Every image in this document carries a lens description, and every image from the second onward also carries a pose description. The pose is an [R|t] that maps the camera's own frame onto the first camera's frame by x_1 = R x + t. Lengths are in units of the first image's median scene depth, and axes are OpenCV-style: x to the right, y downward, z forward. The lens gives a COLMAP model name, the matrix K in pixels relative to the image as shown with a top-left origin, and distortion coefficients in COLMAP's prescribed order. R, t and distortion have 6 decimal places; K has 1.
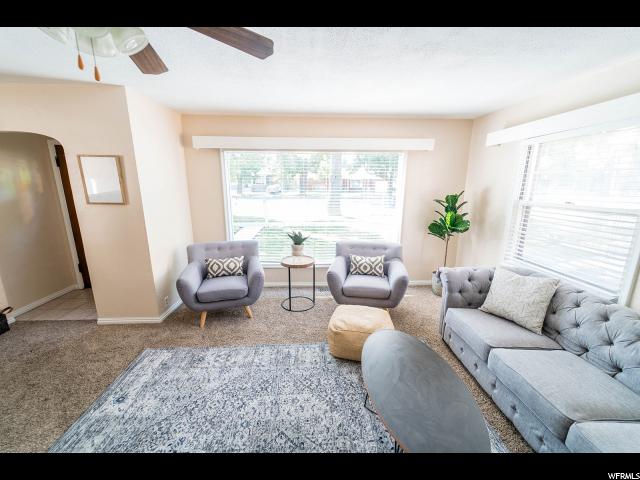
lens RADIAL K [[256.3, 0, 319.0], [0, 256.3, 238.2], [0, 0, 1]] dist [0.000375, -0.000120]
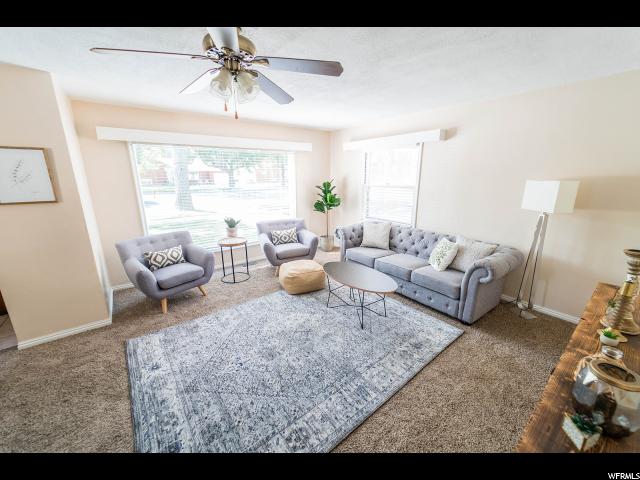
lens RADIAL K [[256.3, 0, 319.0], [0, 256.3, 238.2], [0, 0, 1]] dist [0.000375, -0.000120]
pose [[0.816790, -0.151621, 0.556656, -0.471905], [0.133823, 0.988325, 0.072838, 0.046059], [-0.561201, 0.015000, 0.827544, -0.242206]]
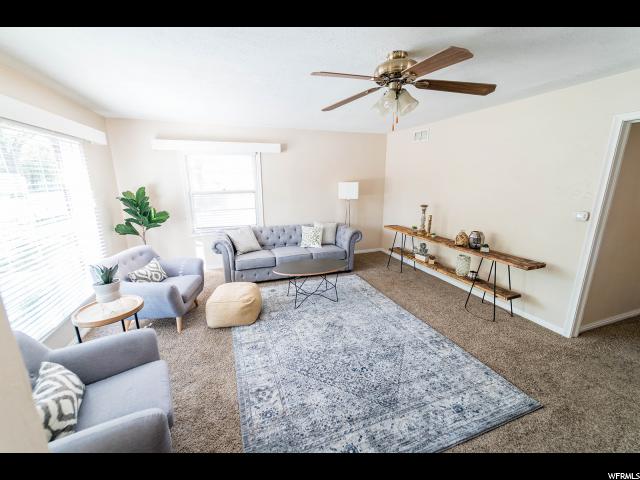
lens RADIAL K [[258.2, 0, 319.1], [0, 258.2, 238.5], [0, 0, 1]] dist [0.000675, -0.000011]
pose [[-0.298017, -0.223207, 0.928097, -0.877518], [0.206936, 0.934048, 0.291086, -0.167151], [-0.931860, 0.278805, -0.232173, 0.713101]]
